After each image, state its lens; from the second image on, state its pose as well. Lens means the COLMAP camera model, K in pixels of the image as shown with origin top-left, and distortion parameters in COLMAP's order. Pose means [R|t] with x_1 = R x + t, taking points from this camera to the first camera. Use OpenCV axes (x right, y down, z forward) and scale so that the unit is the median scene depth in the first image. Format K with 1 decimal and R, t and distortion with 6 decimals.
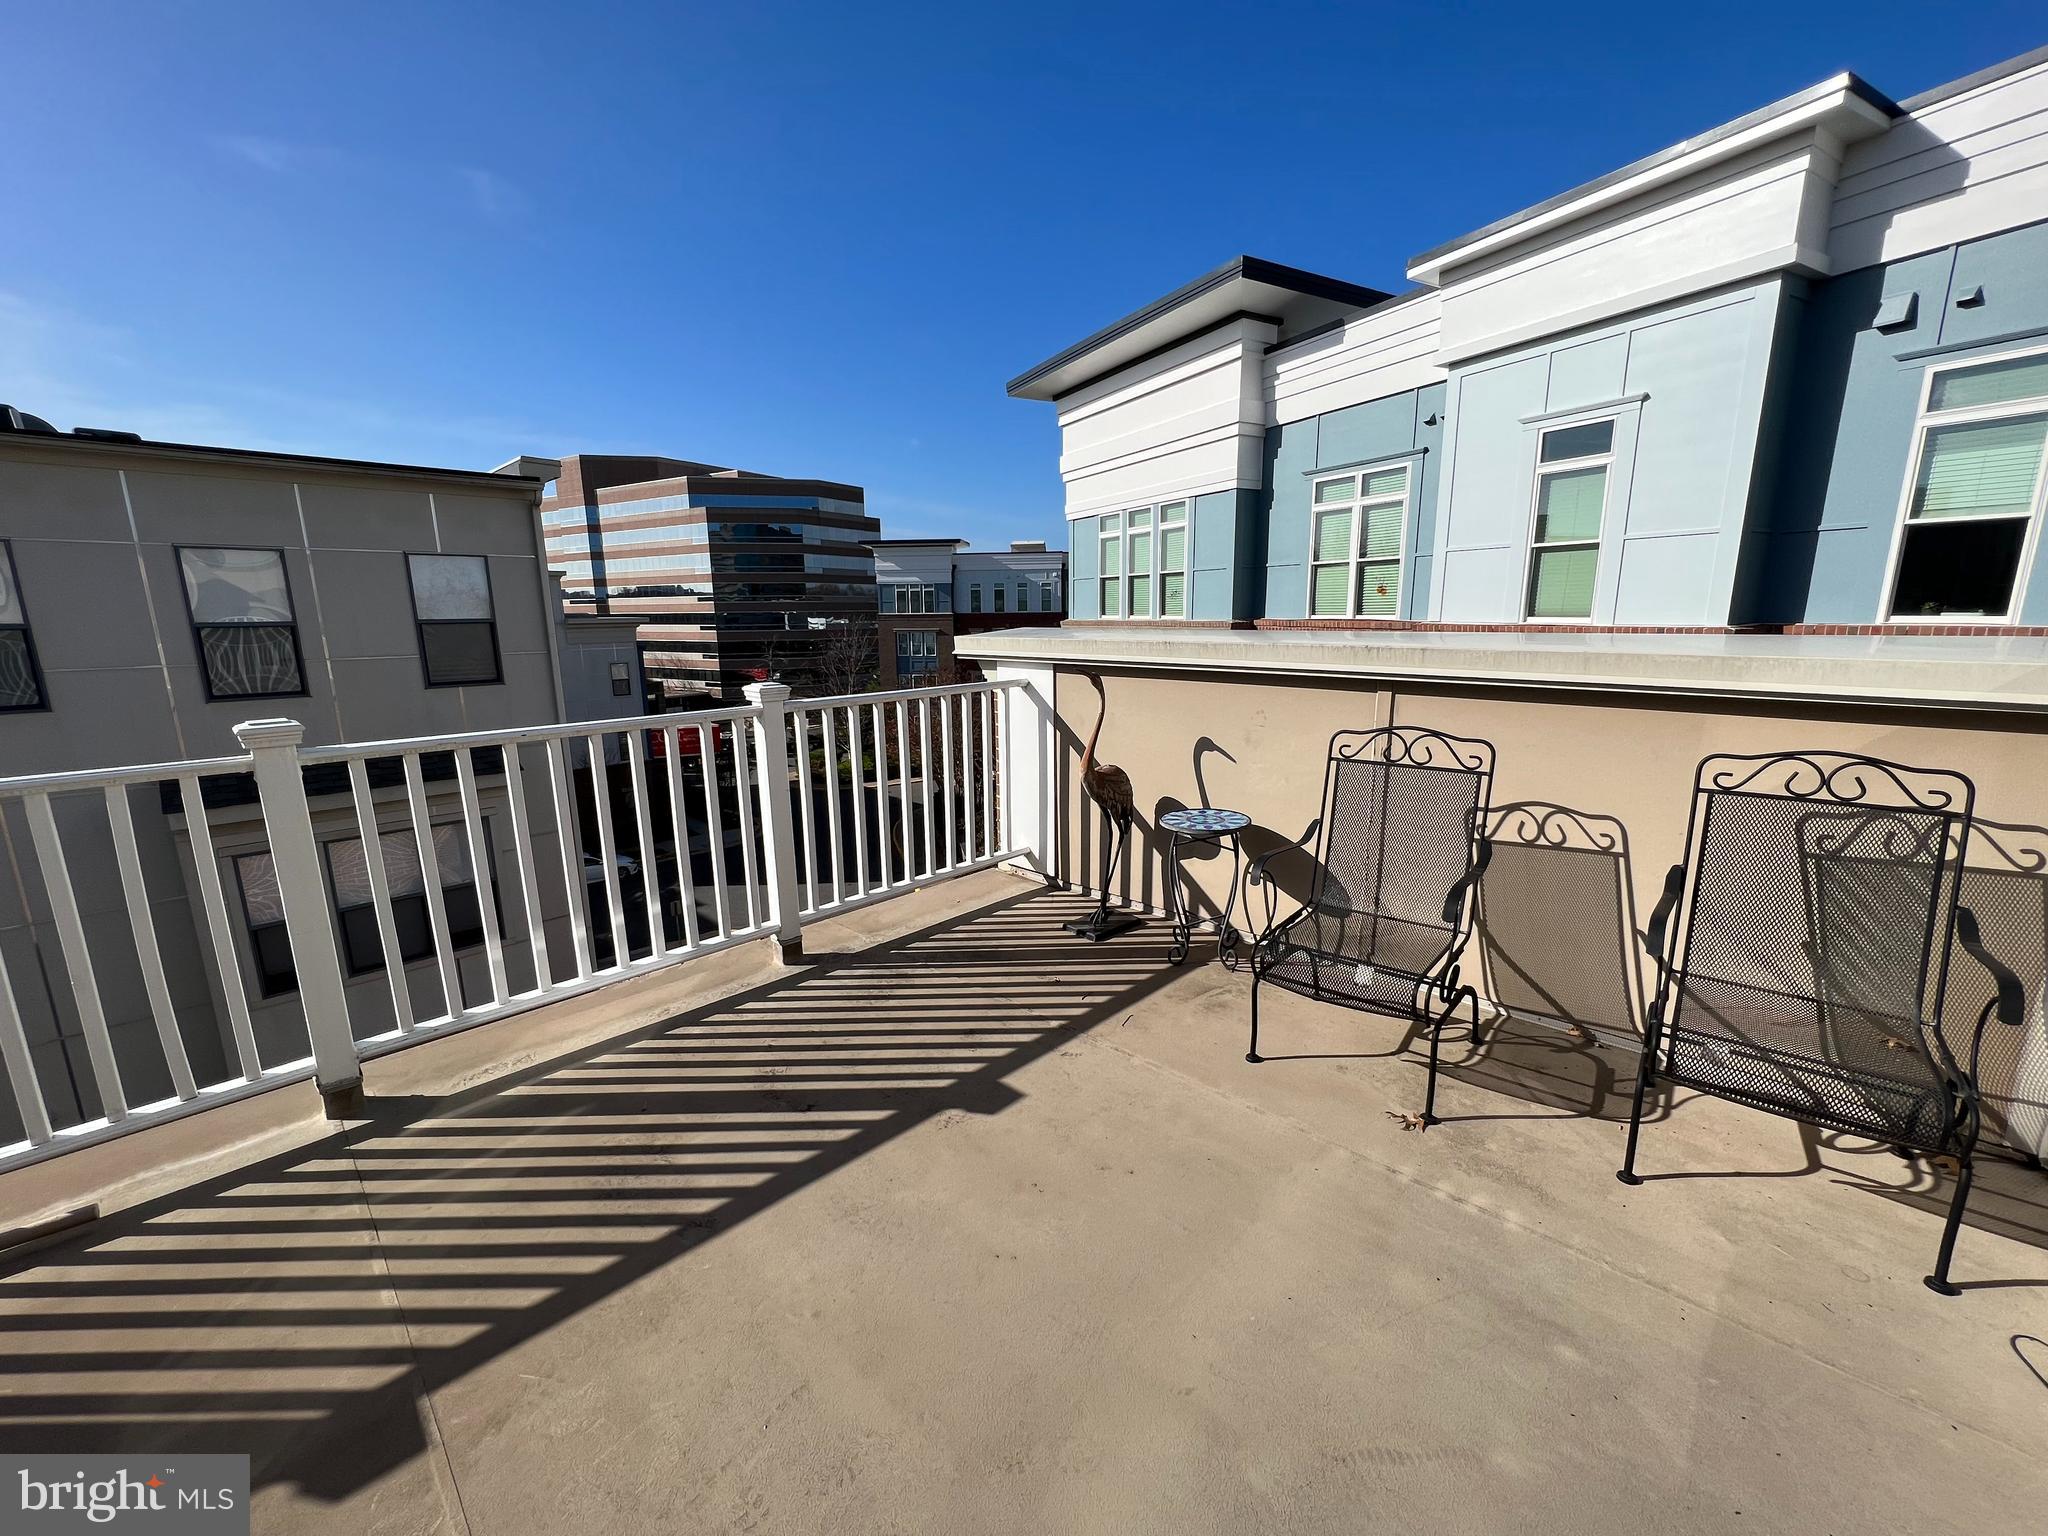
lens RADIAL K [[816.5, 0, 1022.9], [0, 816.5, 777.5], [0, 0, 1]] dist [-0.003610, 0.001029]
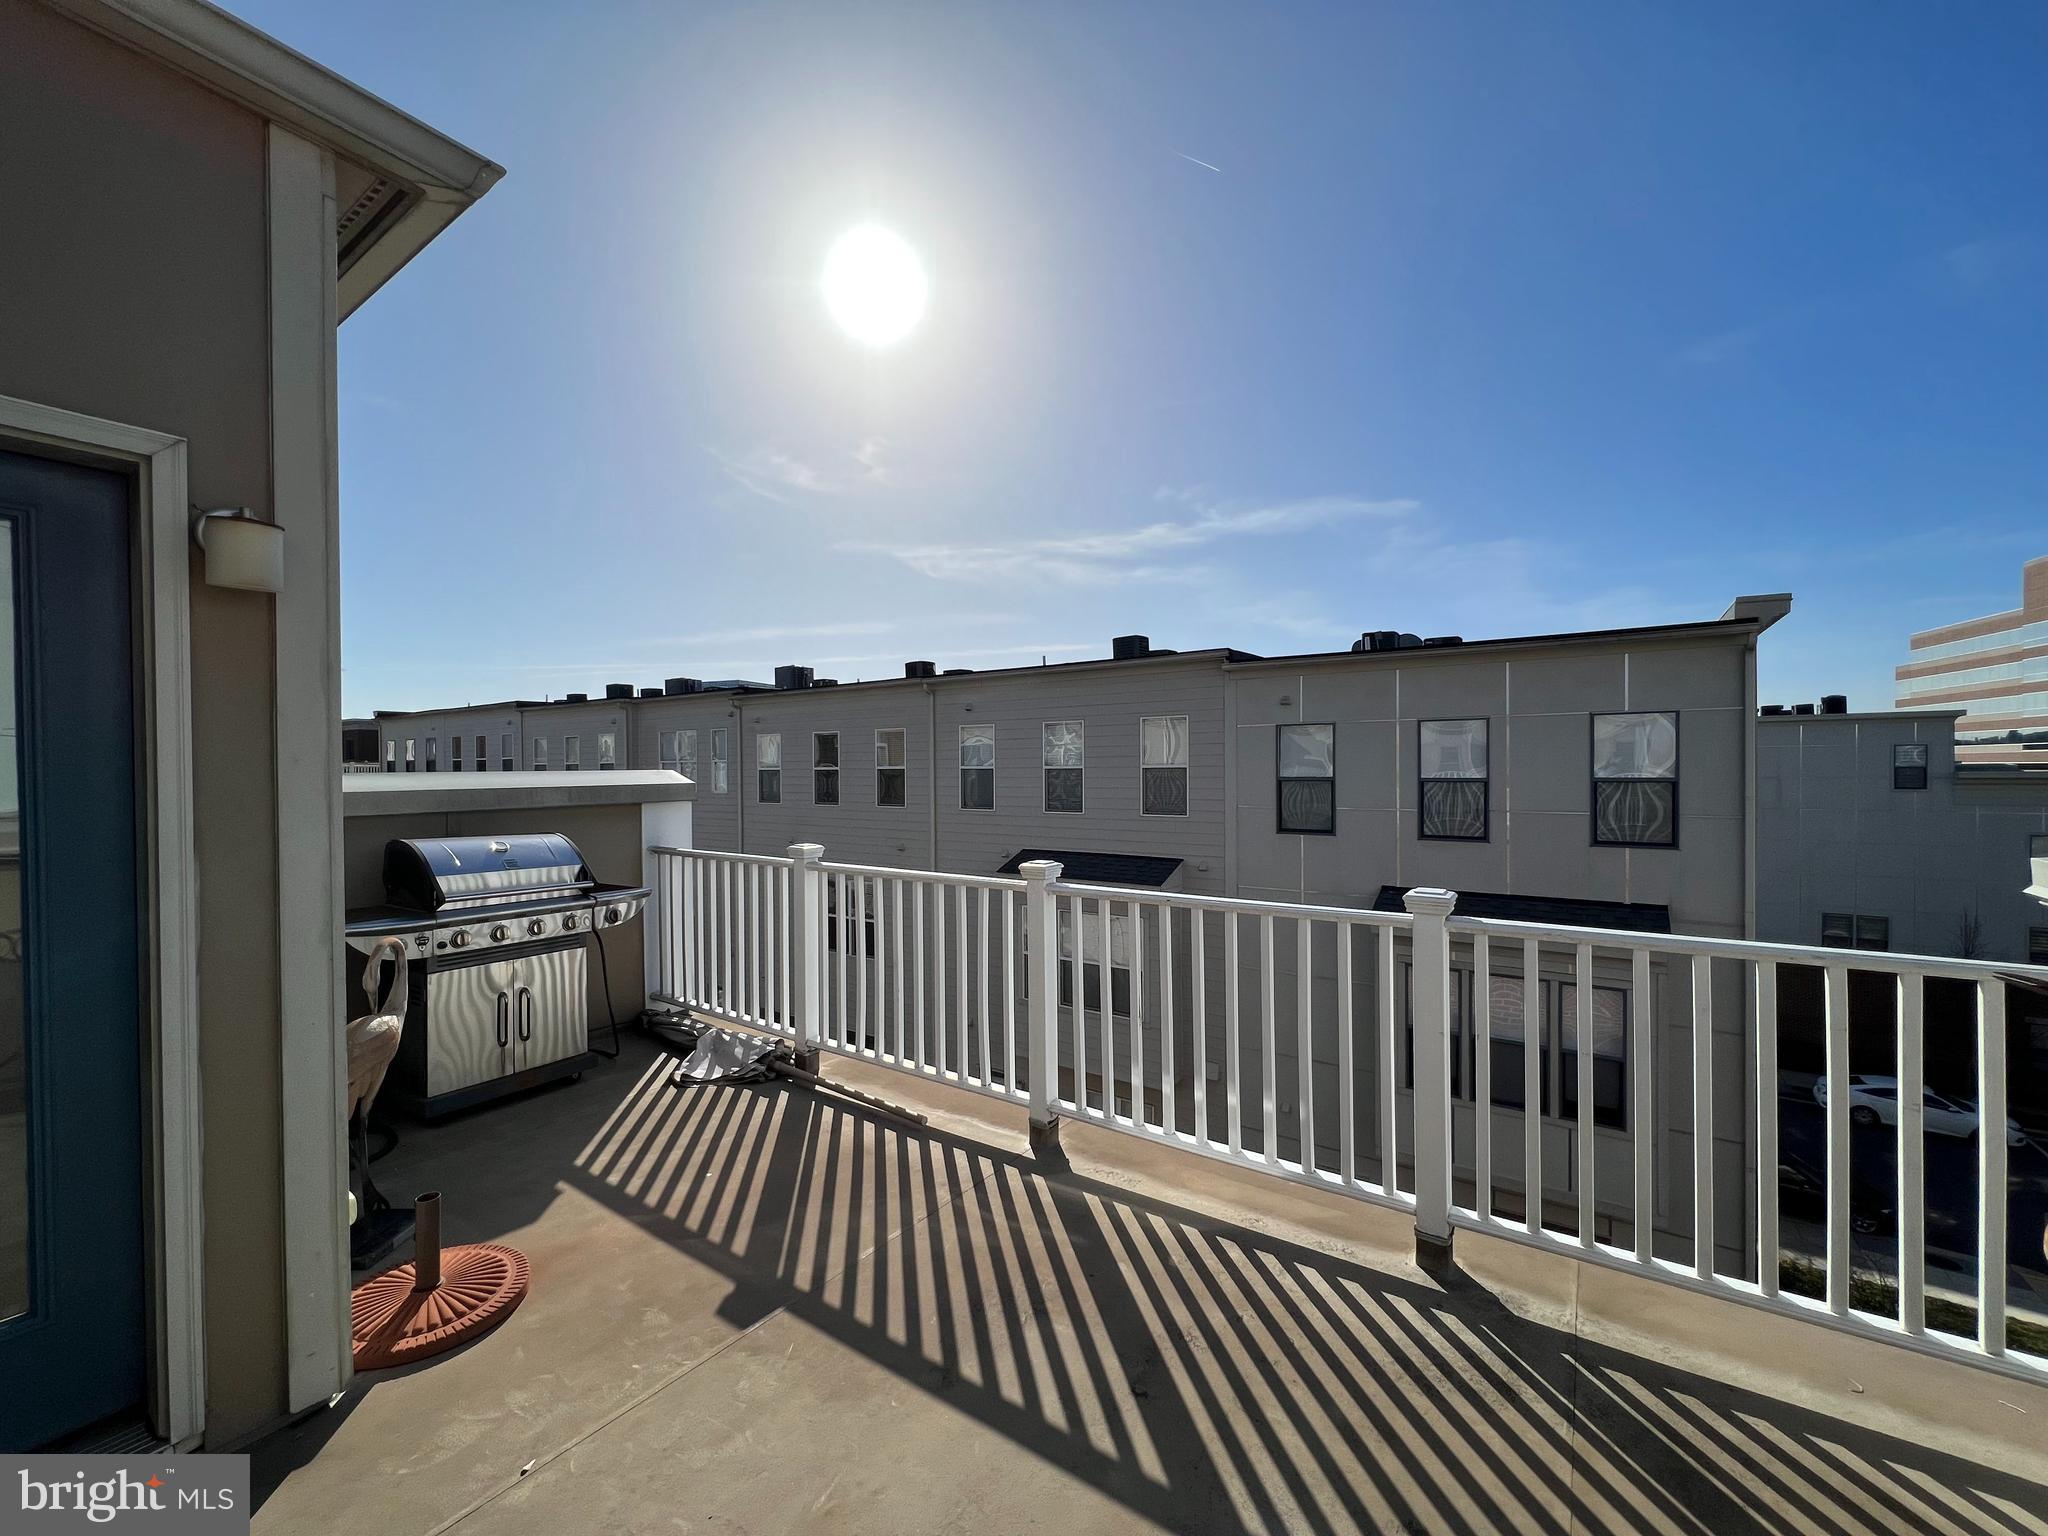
lens RADIAL K [[816.5, 0, 1022.9], [0, 816.5, 777.5], [0, 0, 1]] dist [-0.003610, 0.001029]
pose [[0.173811, 0.018886, -0.984598, 0.167318], [-0.193797, 0.980921, -0.015395, -0.056881], [0.965522, 0.193488, 0.174155, 0.194965]]
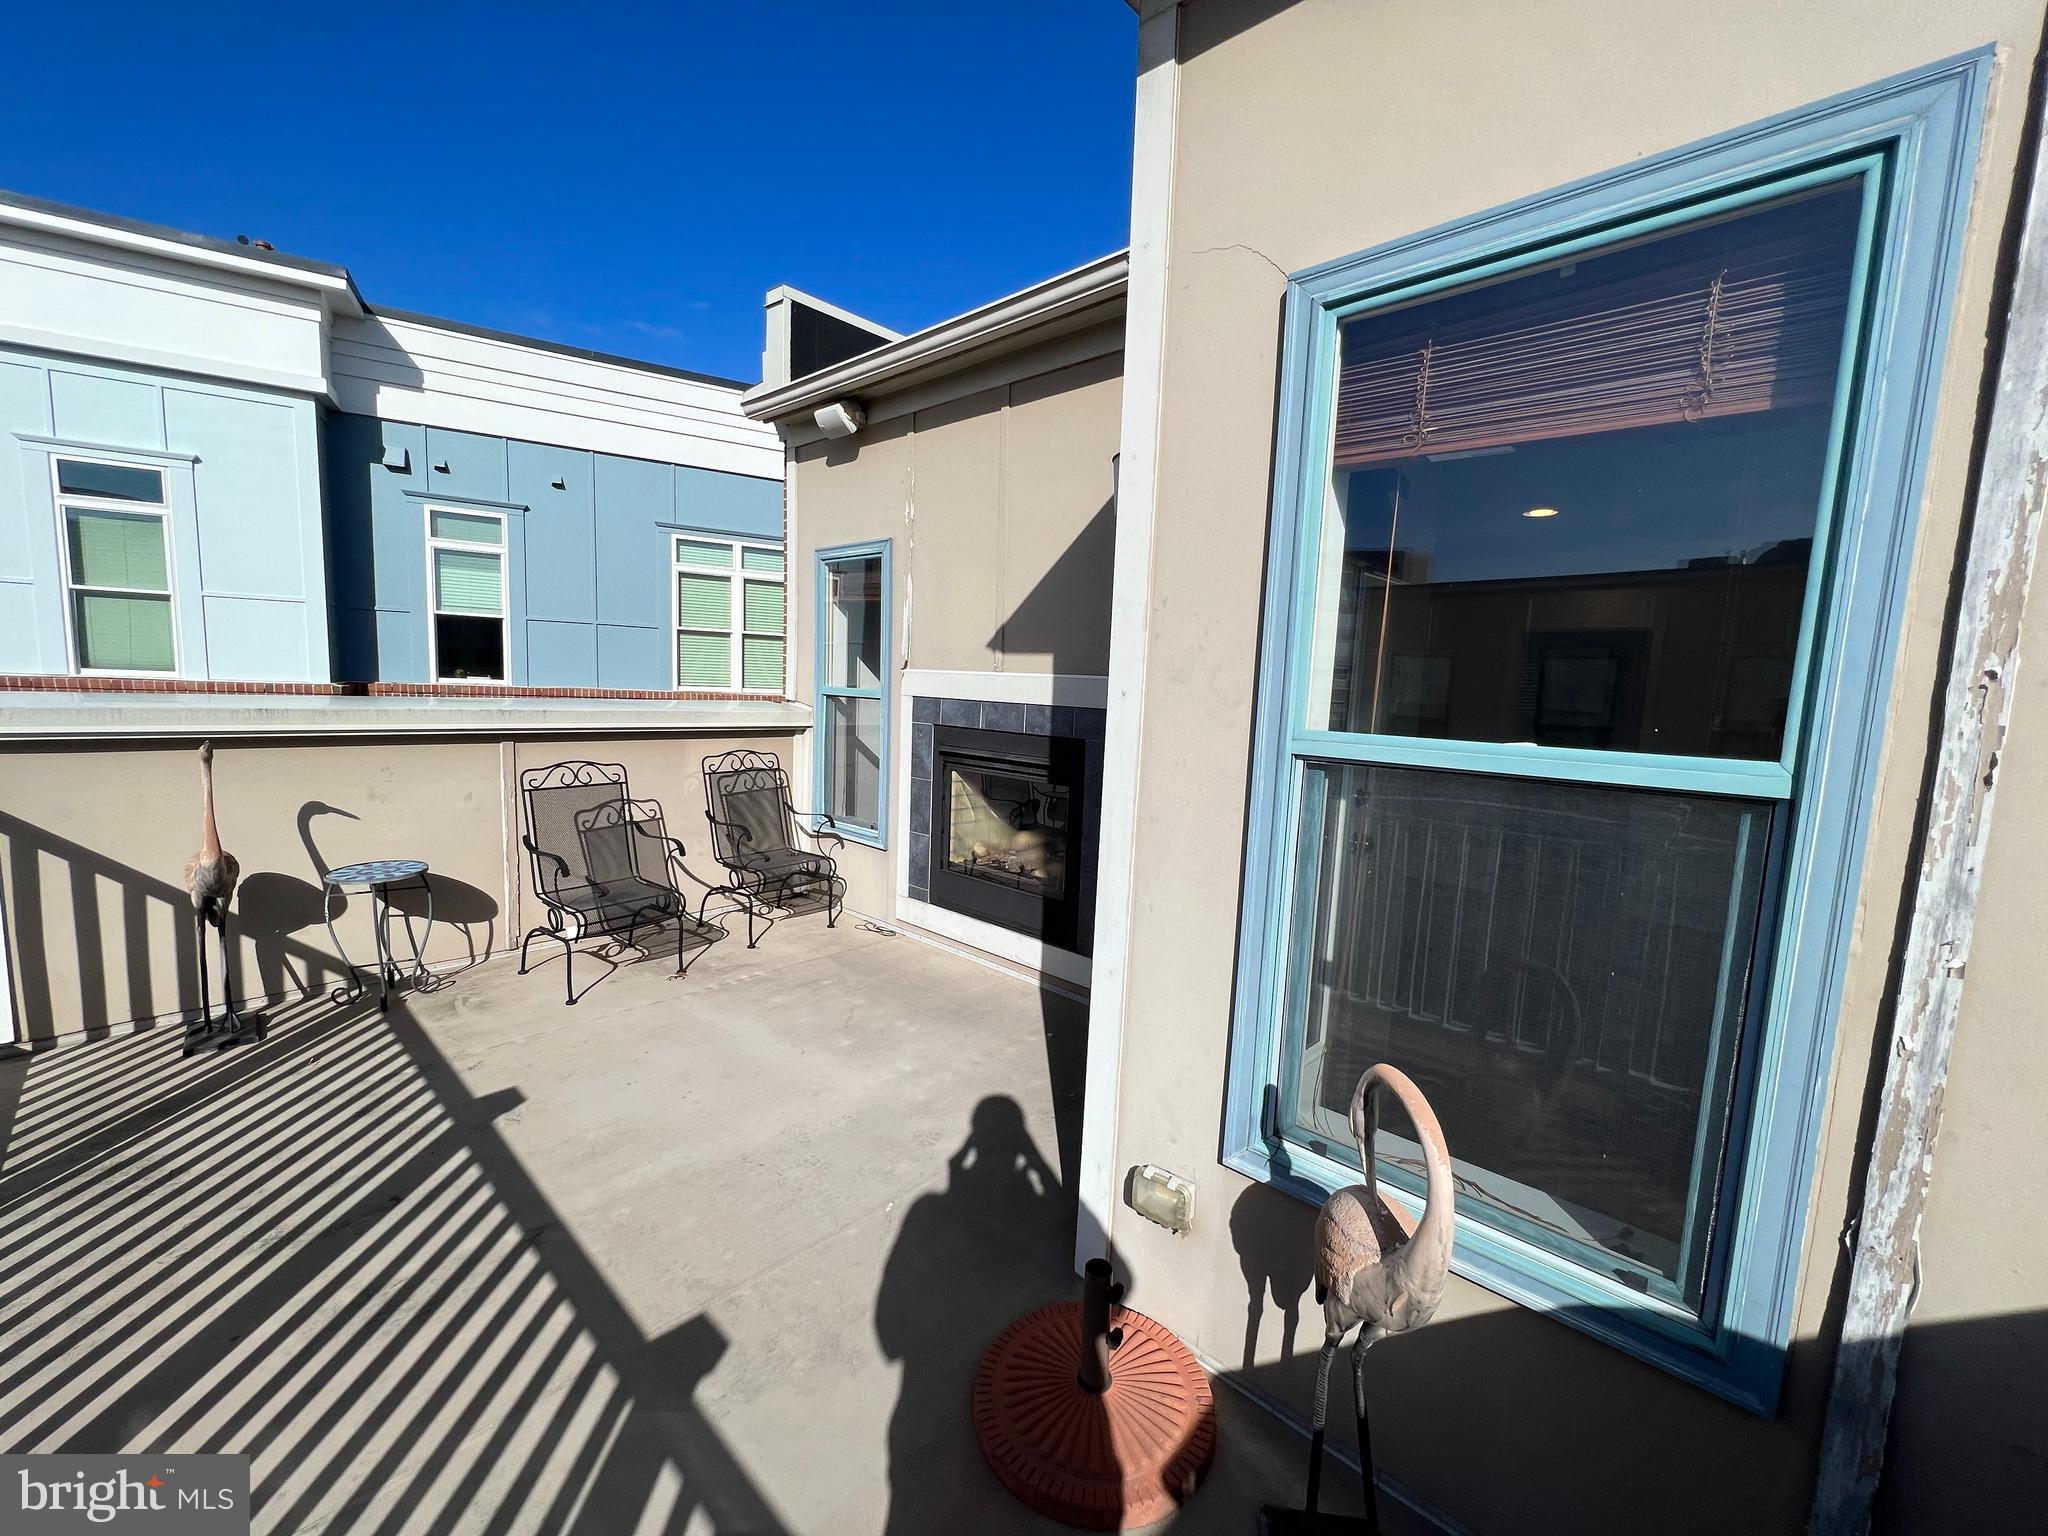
lens RADIAL K [[816.4, 0, 1025.0], [0, 816.4, 775.4], [0, 0, 1]] dist [-0.000102, -0.000071]
pose [[-0.033060, -0.100931, 0.994344, -0.377463], [0.161195, 0.981324, 0.104969, -0.020839], [-0.986369, 0.163753, -0.016173, 0.065243]]
